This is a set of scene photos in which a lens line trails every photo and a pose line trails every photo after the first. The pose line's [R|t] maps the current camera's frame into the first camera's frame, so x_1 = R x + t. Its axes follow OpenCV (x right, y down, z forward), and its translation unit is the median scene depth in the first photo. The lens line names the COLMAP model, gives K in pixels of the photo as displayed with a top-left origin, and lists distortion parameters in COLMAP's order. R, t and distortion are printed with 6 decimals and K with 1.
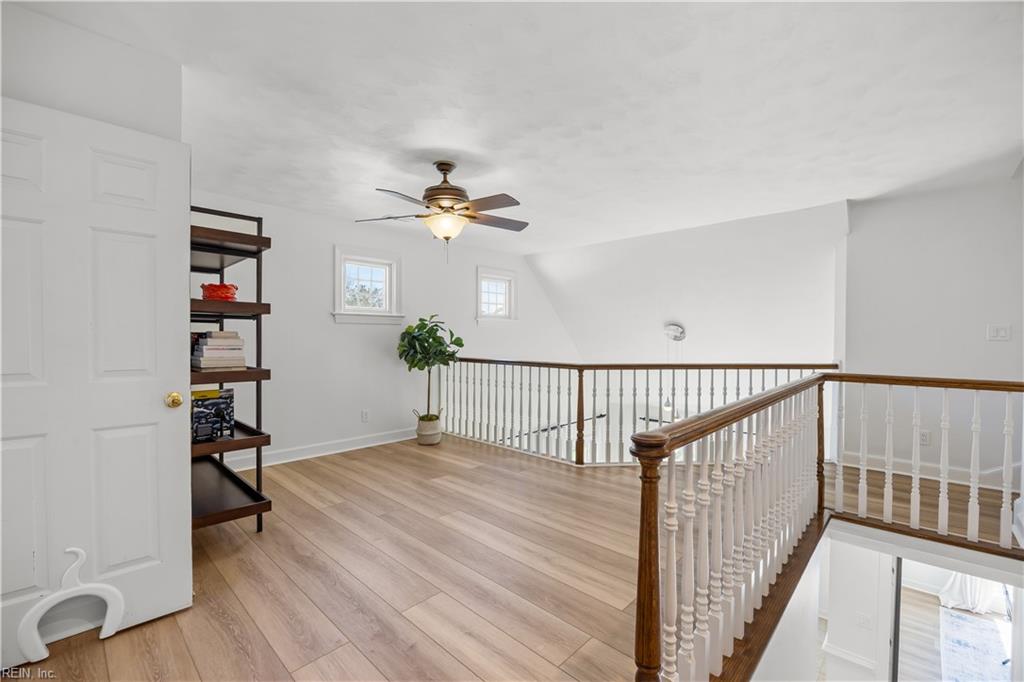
lens RADIAL K [[437.1, 0, 518.7], [0, 437.1, 341.4], [0, 0, 1]] dist [-0.014998, 0.000529]
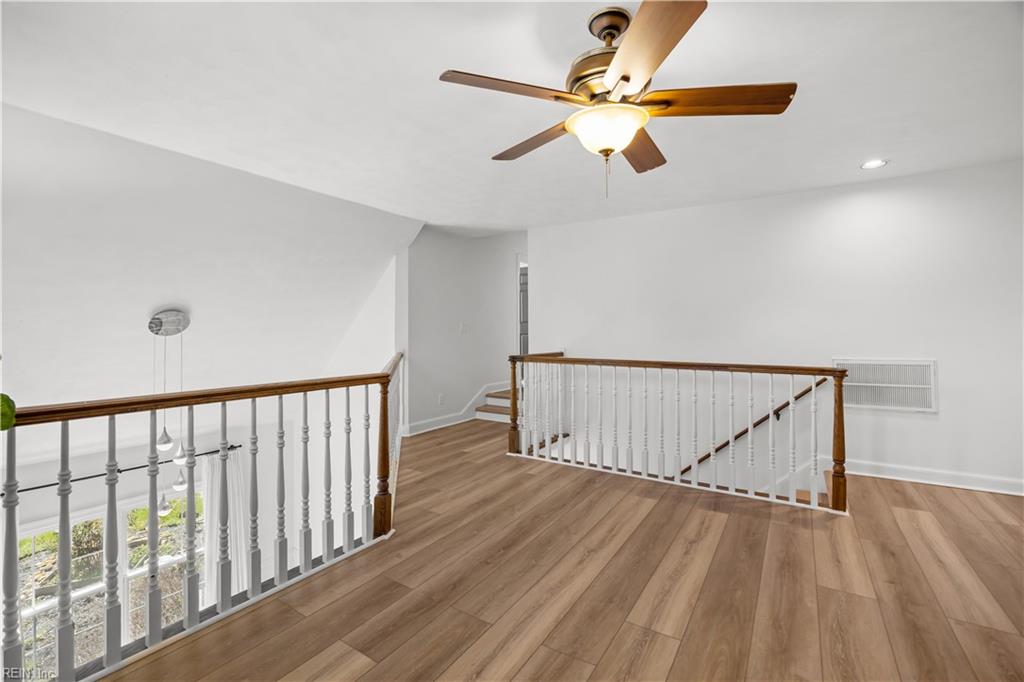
lens RADIAL K [[437.1, 0, 520.1], [0, 437.1, 334.5], [0, 0, 1]] dist [-0.014998, 0.000529]
pose [[-0.184414, -0.000302, 0.982849, -0.720158], [0.010444, 0.999943, 0.002266, -0.005115], [-0.982793, 0.010683, -0.184400, 1.297442]]
